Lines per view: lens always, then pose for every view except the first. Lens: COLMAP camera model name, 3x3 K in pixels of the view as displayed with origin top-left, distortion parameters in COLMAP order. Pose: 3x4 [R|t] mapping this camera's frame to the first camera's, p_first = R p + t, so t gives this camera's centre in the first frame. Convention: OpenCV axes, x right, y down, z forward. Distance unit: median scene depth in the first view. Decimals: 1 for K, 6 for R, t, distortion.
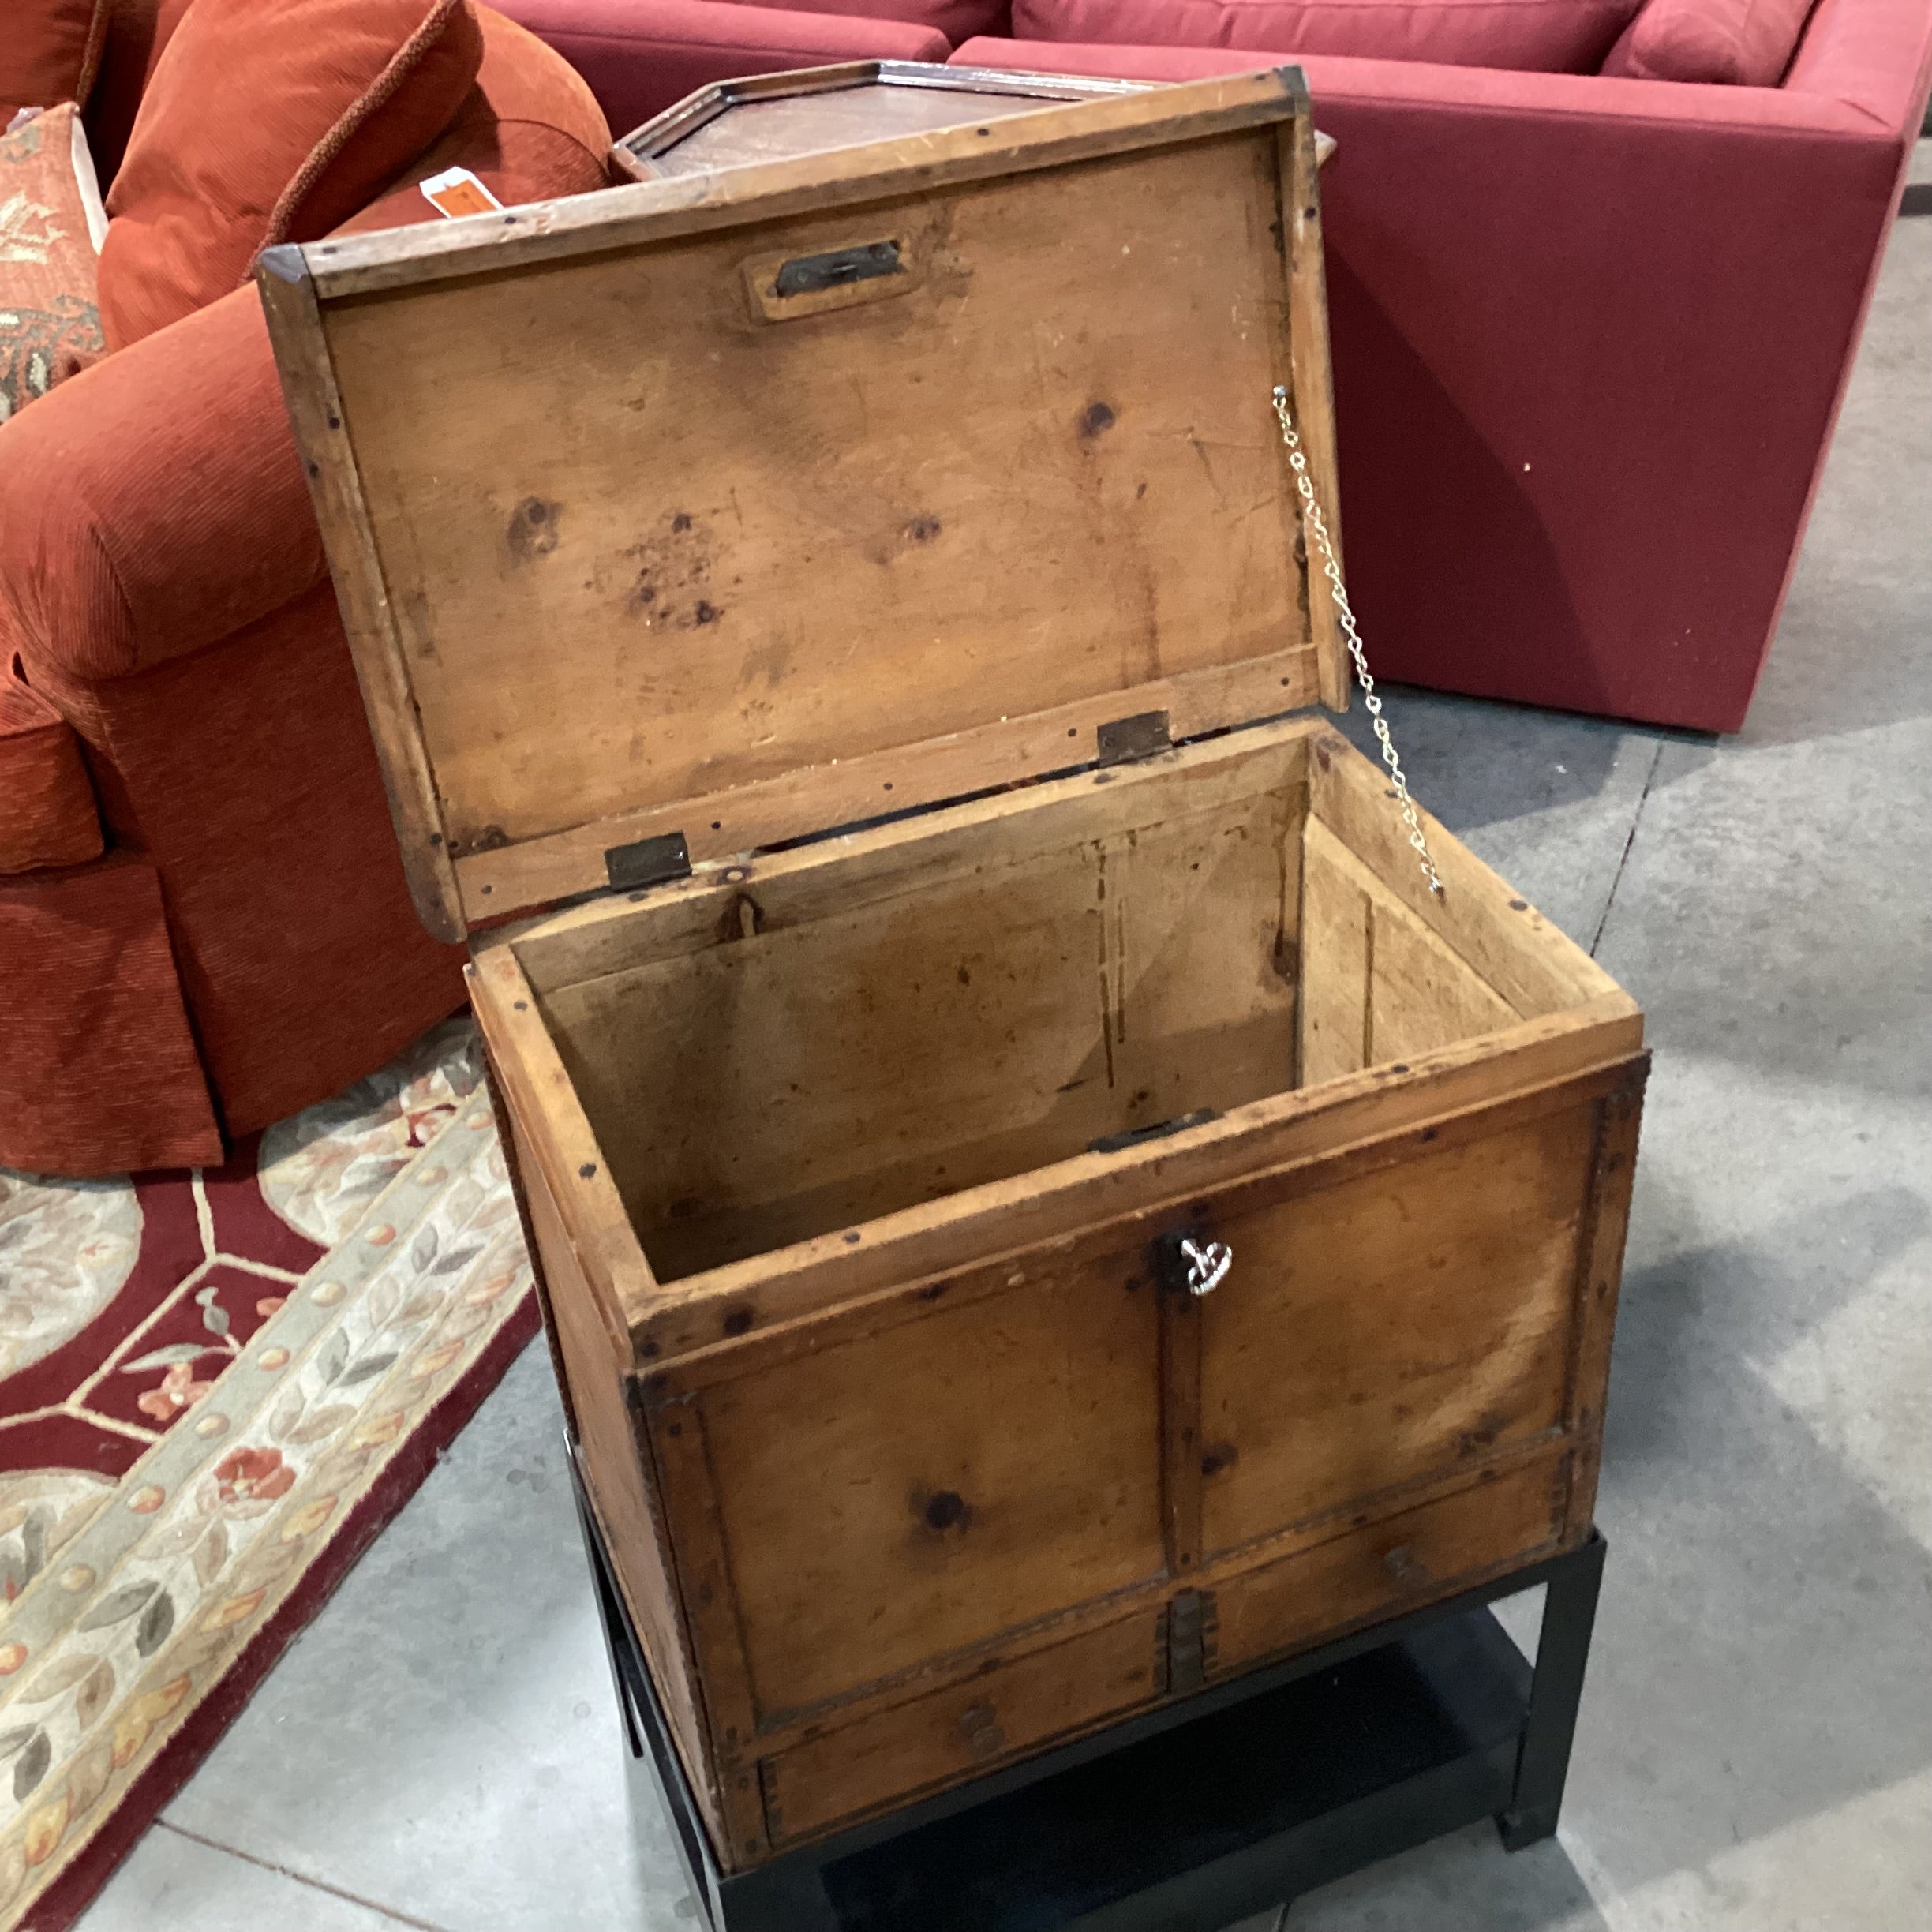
lens RADIAL K [[2322.4, 0, 959.8], [0, 2322.4, 952.0], [0, 0, 1]] dist [0.145896, -0.327315]
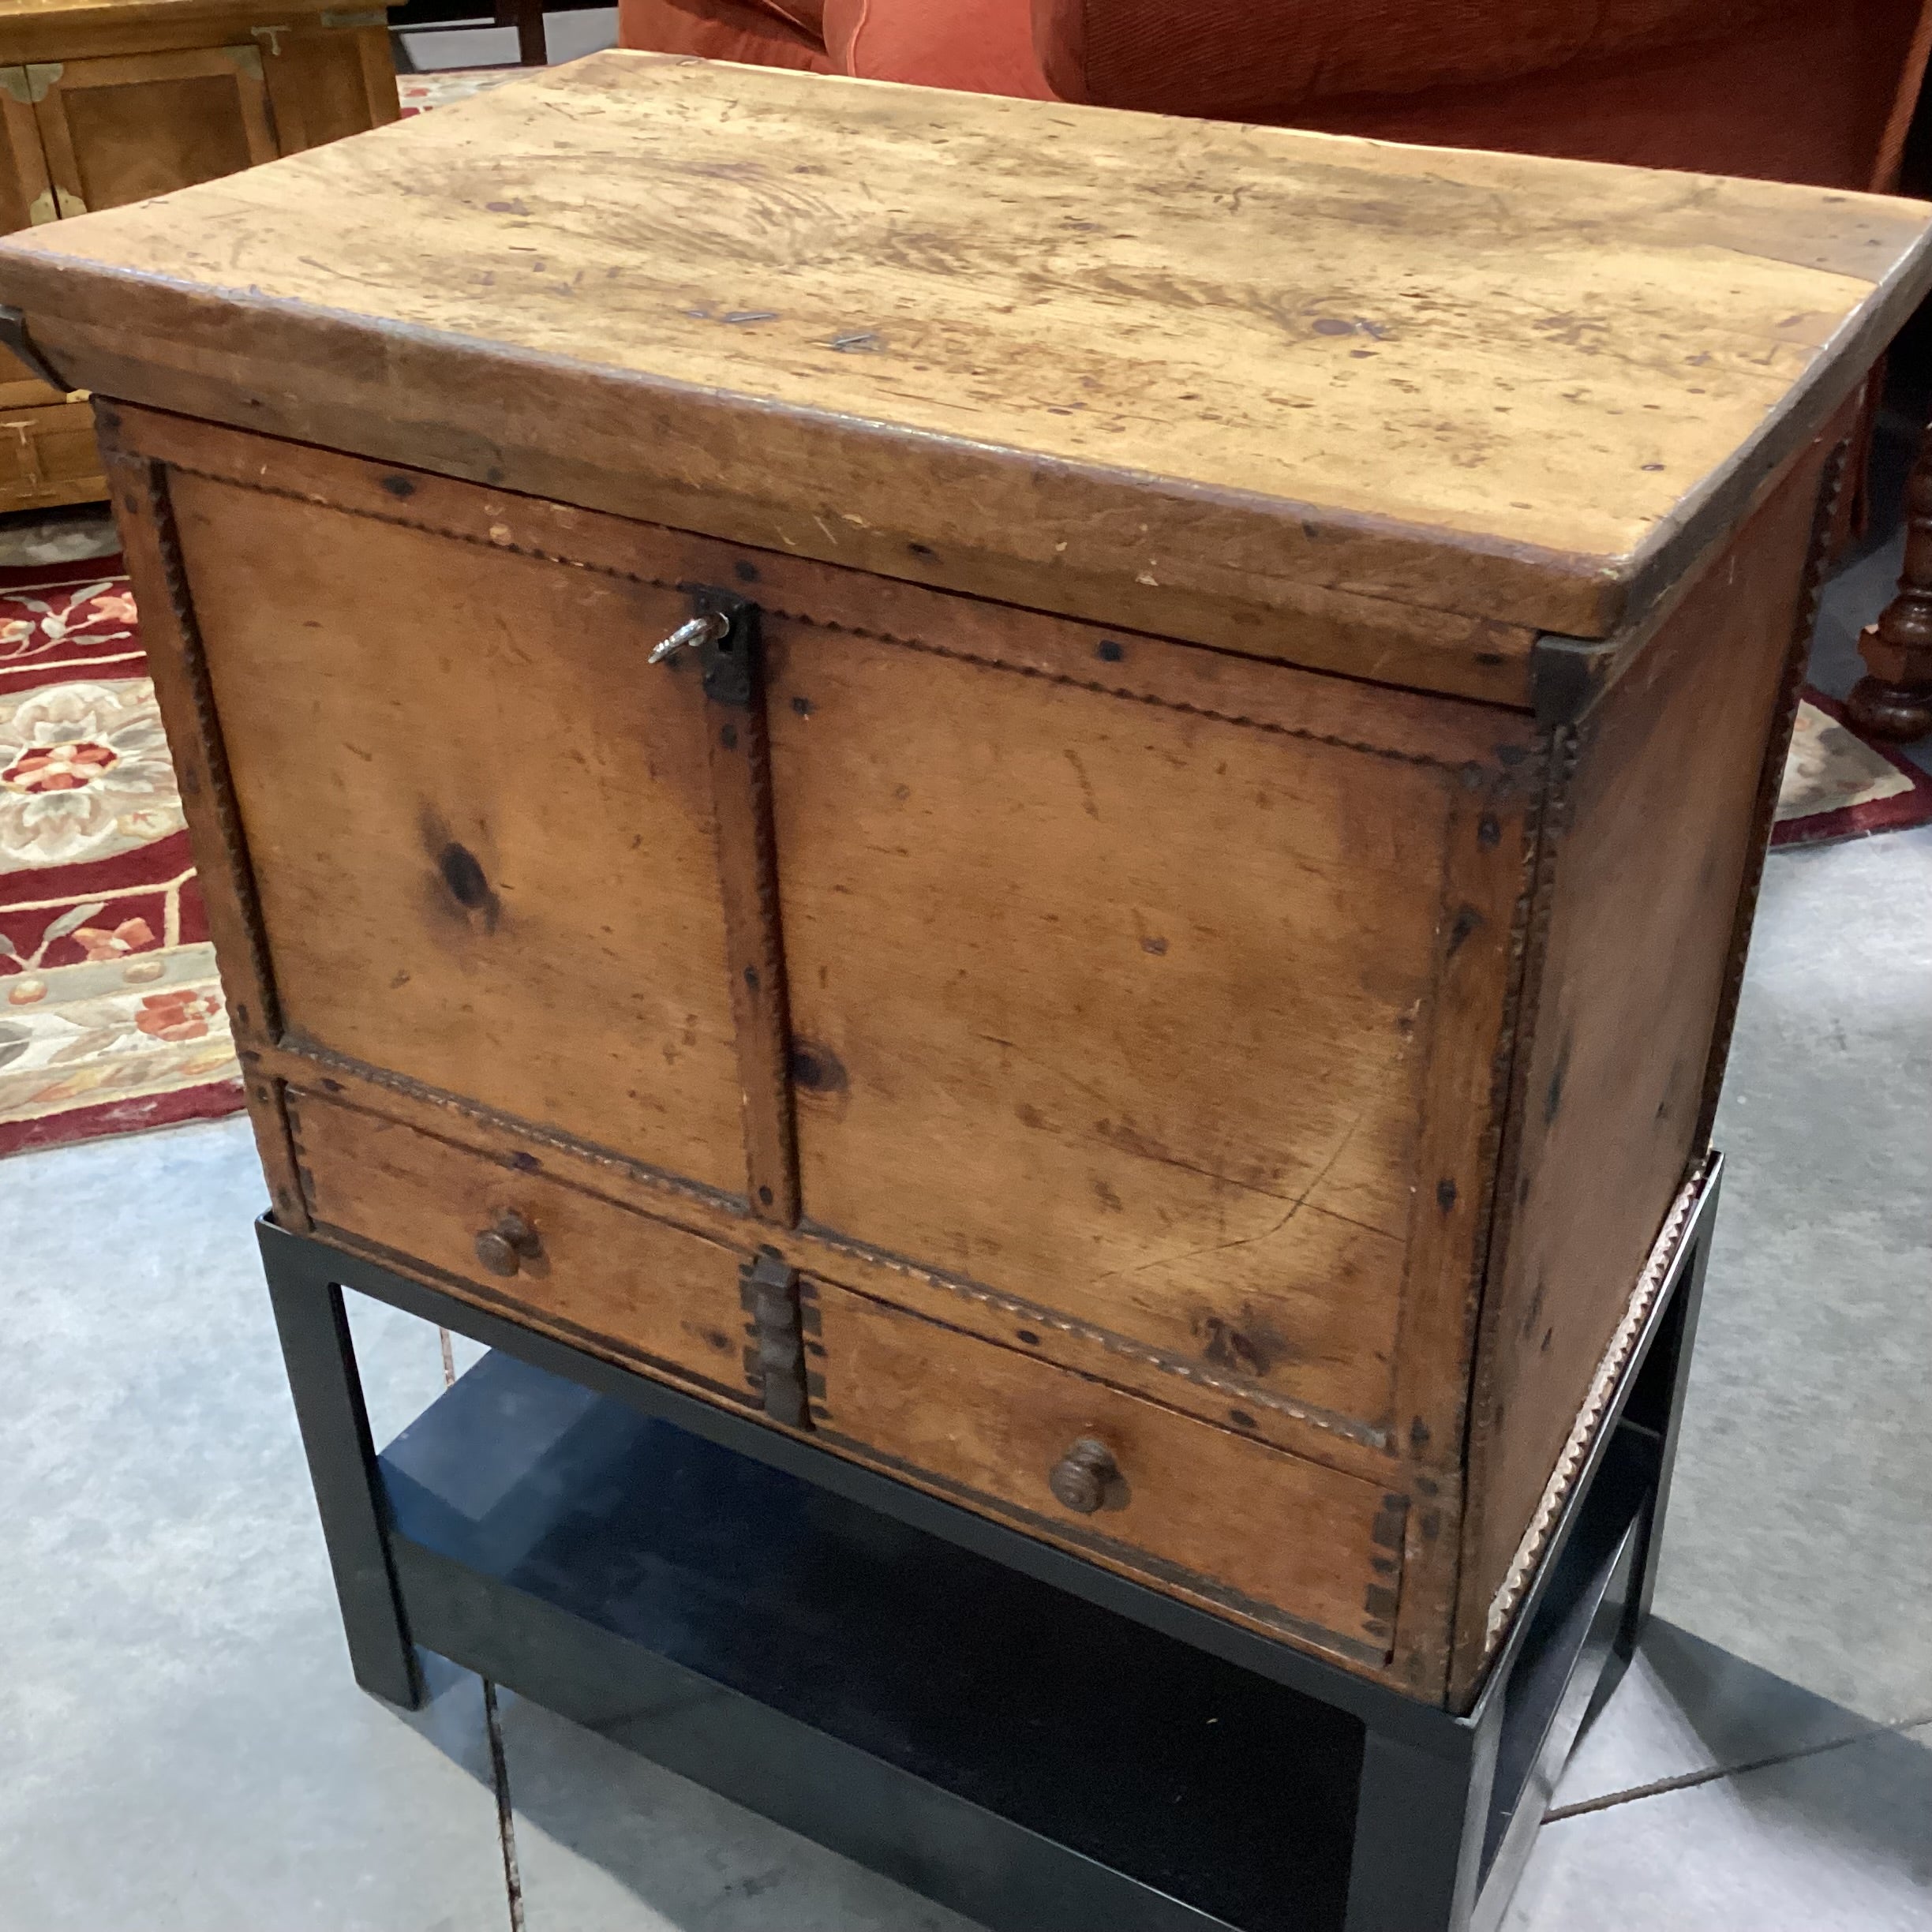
lens RADIAL K [[2311.7, 0, 962.0], [0, 2311.7, 955.9], [0, 0, 1]] dist [0.140674, -0.284926]
pose [[0.616631, 0.461156, -0.638045, 0.464217], [-0.475159, 0.864213, 0.165411, 0.053688], [0.627687, 0.201175, 0.752022, 0.455048]]
